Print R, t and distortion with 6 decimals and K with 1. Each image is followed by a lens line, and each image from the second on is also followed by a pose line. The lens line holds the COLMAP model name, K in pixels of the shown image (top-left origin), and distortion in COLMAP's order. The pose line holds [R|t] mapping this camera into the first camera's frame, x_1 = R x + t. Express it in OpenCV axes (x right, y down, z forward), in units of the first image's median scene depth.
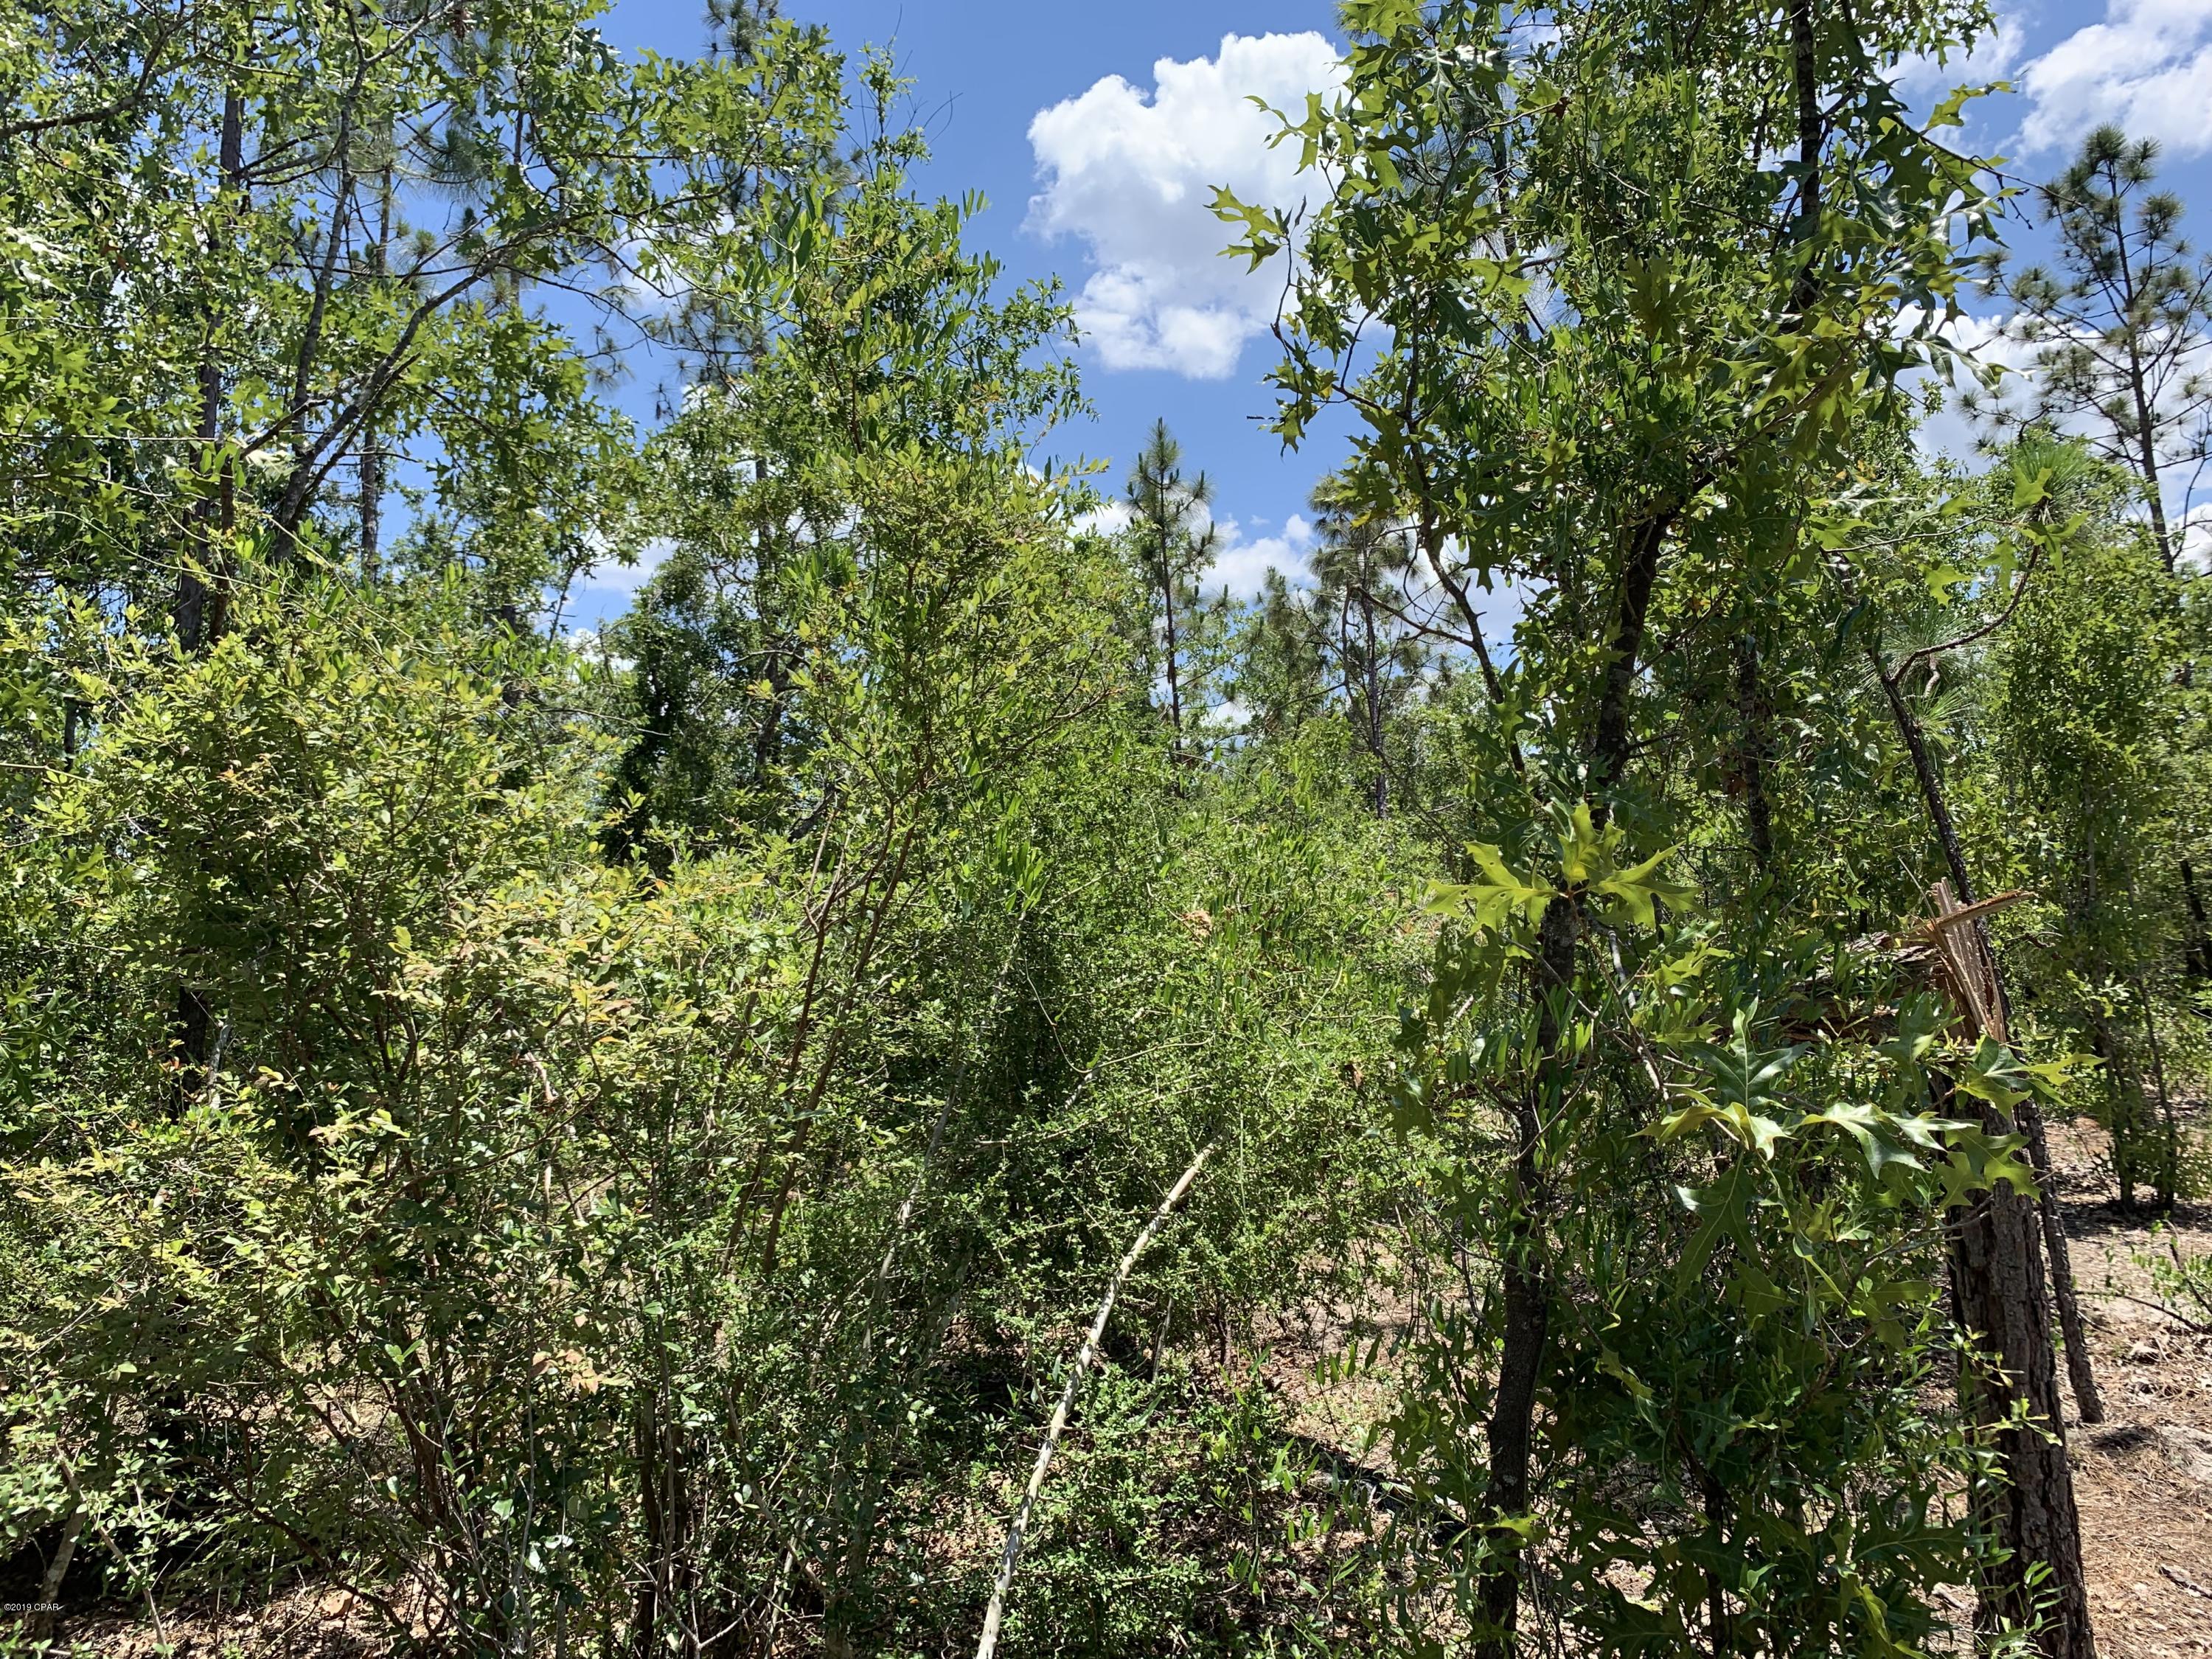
lens RADIAL K [[1652.6, 0, 1050.5], [0, 1652.6, 875.6], [0, 0, 1]] dist [-0.022556, -0.006010]
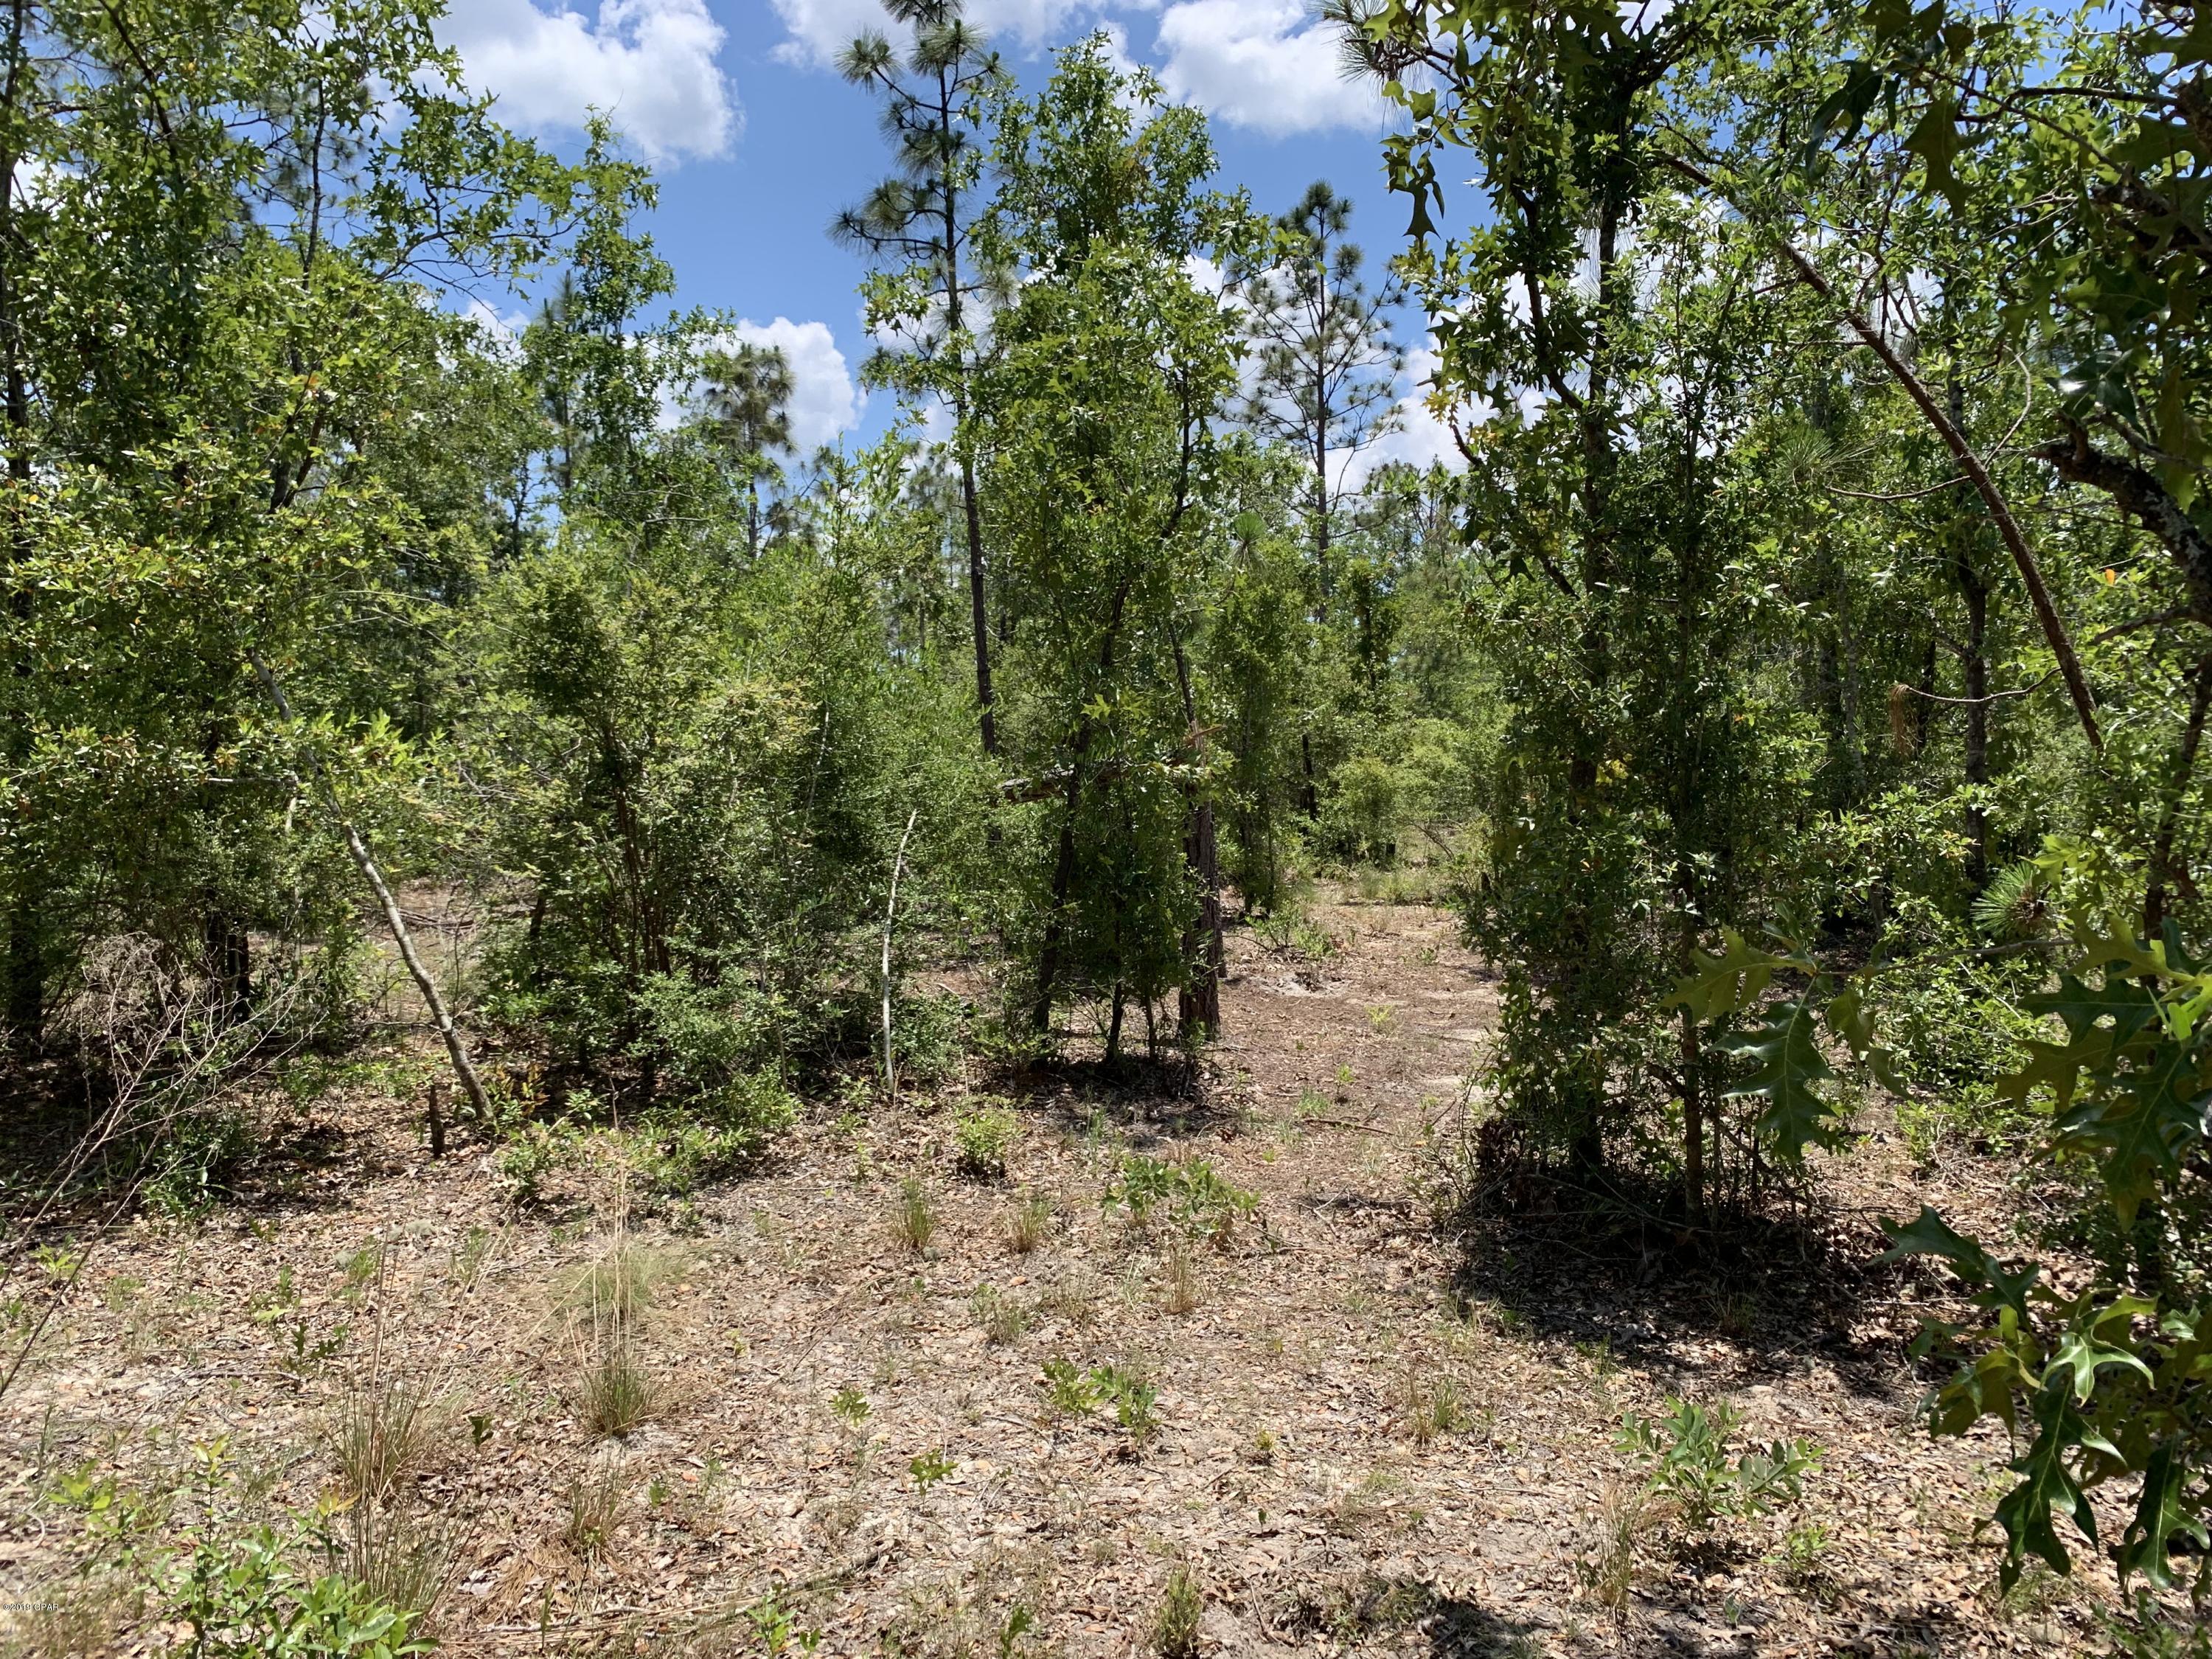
lens RADIAL K [[1660.1, 0, 1087.4], [0, 1660.1, 835.5], [0, 0, 1]] dist [0.007867, -0.019202]
pose [[0.889432, 0.054713, 0.453781, -0.312778], [-0.091640, 0.993997, 0.059771, 0.016791], [-0.447786, -0.094747, 0.889107, -0.496743]]
